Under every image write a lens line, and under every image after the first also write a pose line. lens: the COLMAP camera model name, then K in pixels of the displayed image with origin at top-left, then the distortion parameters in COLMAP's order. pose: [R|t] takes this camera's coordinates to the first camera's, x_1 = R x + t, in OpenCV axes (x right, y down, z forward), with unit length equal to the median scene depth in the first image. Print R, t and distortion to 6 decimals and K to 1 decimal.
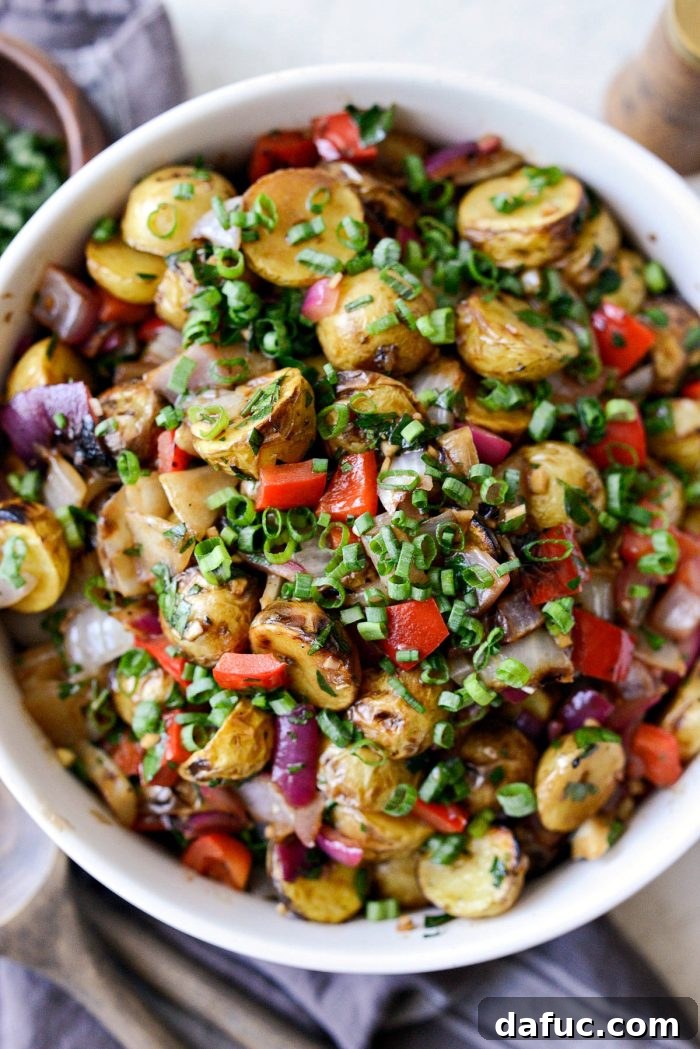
lens RADIAL K [[1775.9, 0, 350.0], [0, 1775.9, 524.5], [0, 0, 1]] dist [-0.064146, -0.058396]
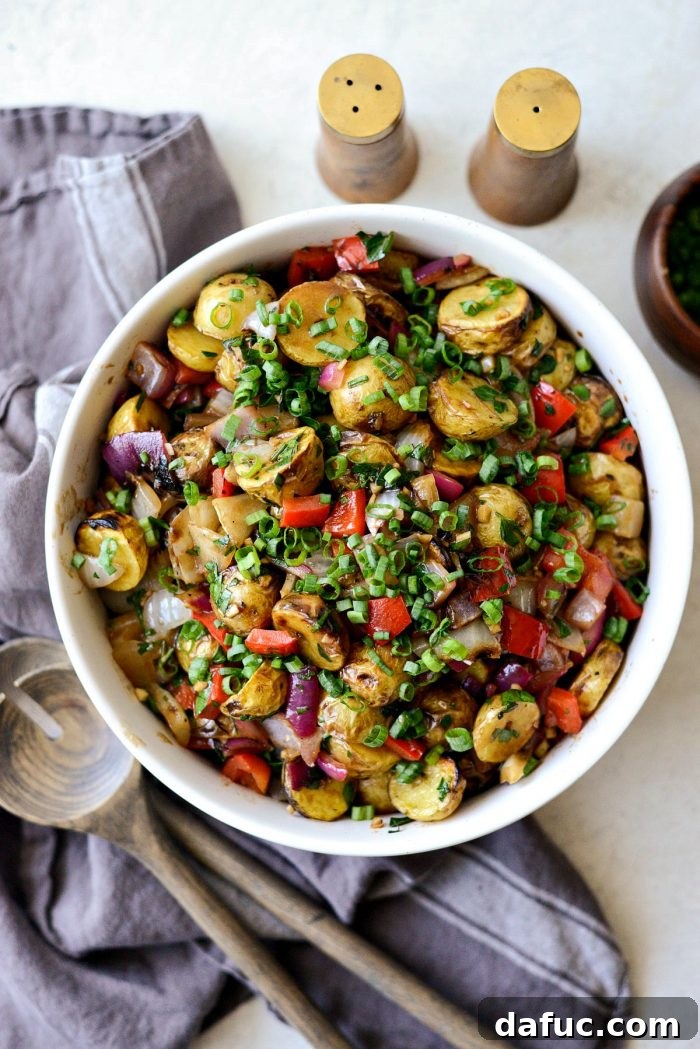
lens RADIAL K [[1766.0, 0, 350.0], [0, 1766.0, 524.5], [0, 0, 1]] dist [-0.184668, 0.114052]
pose [[0.997825, 0.037644, -0.054107, 0.076798], [-0.035215, 0.998359, 0.045164, -0.074112], [0.055718, -0.043161, 0.997513, -0.386103]]
